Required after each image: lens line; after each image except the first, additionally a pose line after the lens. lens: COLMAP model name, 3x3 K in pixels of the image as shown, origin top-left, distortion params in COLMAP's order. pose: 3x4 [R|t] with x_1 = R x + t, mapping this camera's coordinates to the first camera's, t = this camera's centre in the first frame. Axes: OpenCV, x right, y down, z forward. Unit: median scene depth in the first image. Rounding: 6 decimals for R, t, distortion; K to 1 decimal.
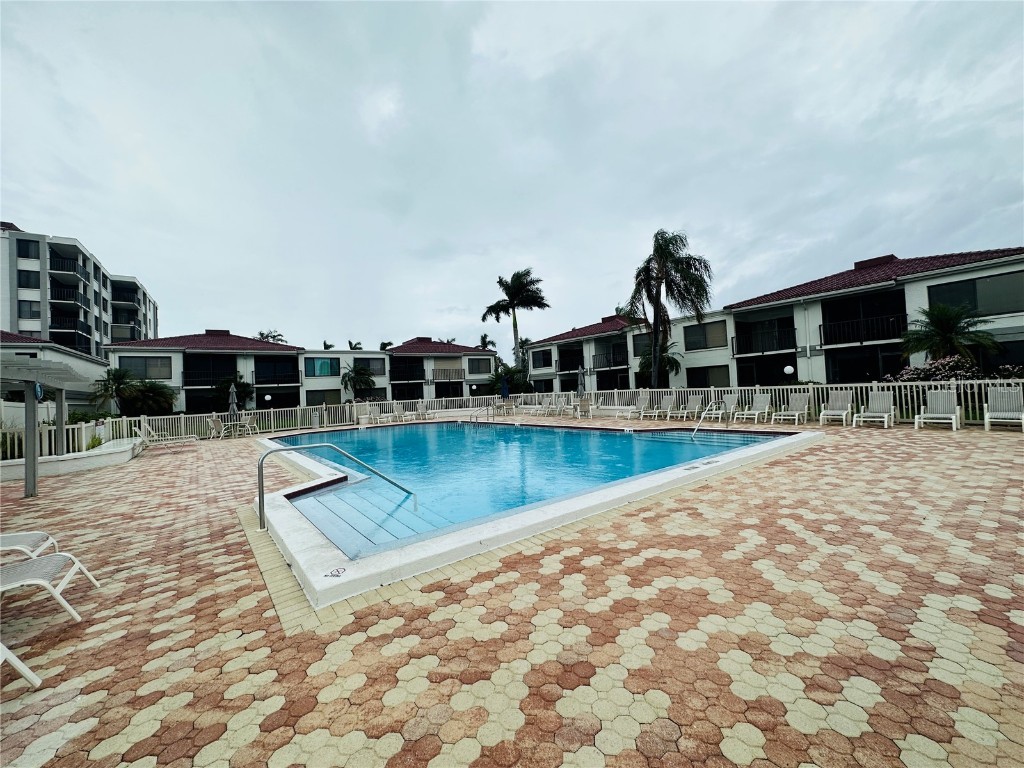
lens RADIAL K [[415.2, 0, 512.0], [0, 415.2, 384.0], [0, 0, 1]] dist [0.013749, -0.000071]
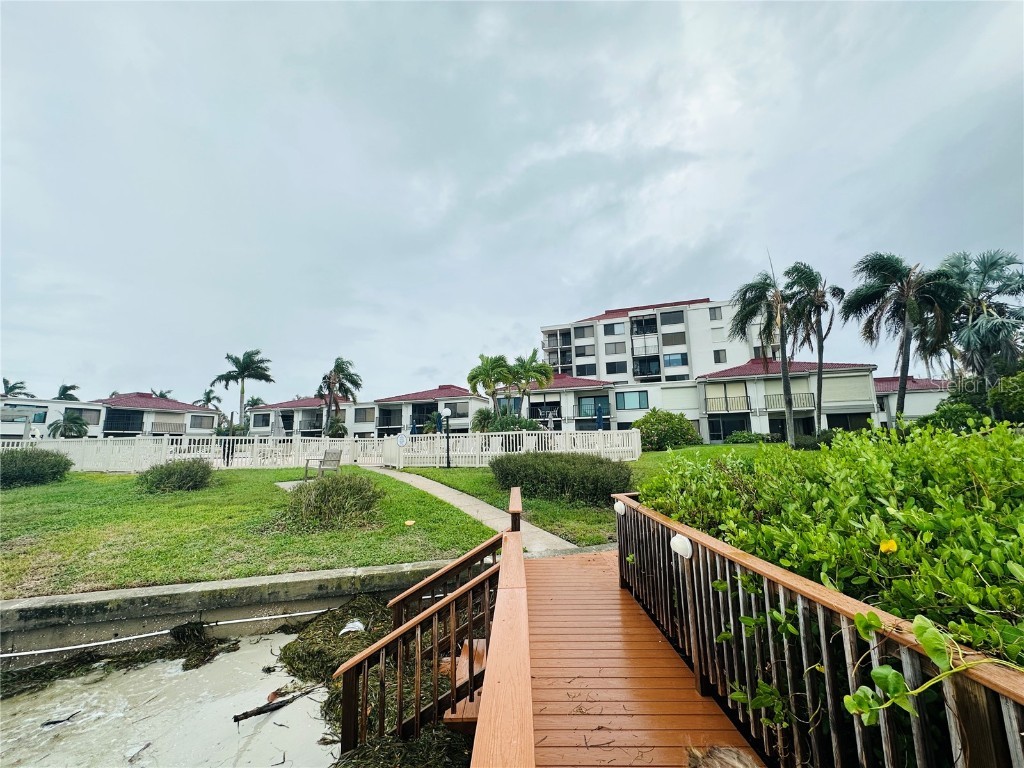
lens RADIAL K [[415.2, 0, 512.0], [0, 415.2, 384.0], [0, 0, 1]] dist [0.013749, -0.000071]
pose [[0.838451, 0.118179, 0.532010, 0.016409], [-0.035325, 0.985937, -0.163340, 0.014756], [-0.543831, 0.118159, 0.830834, -0.524072]]
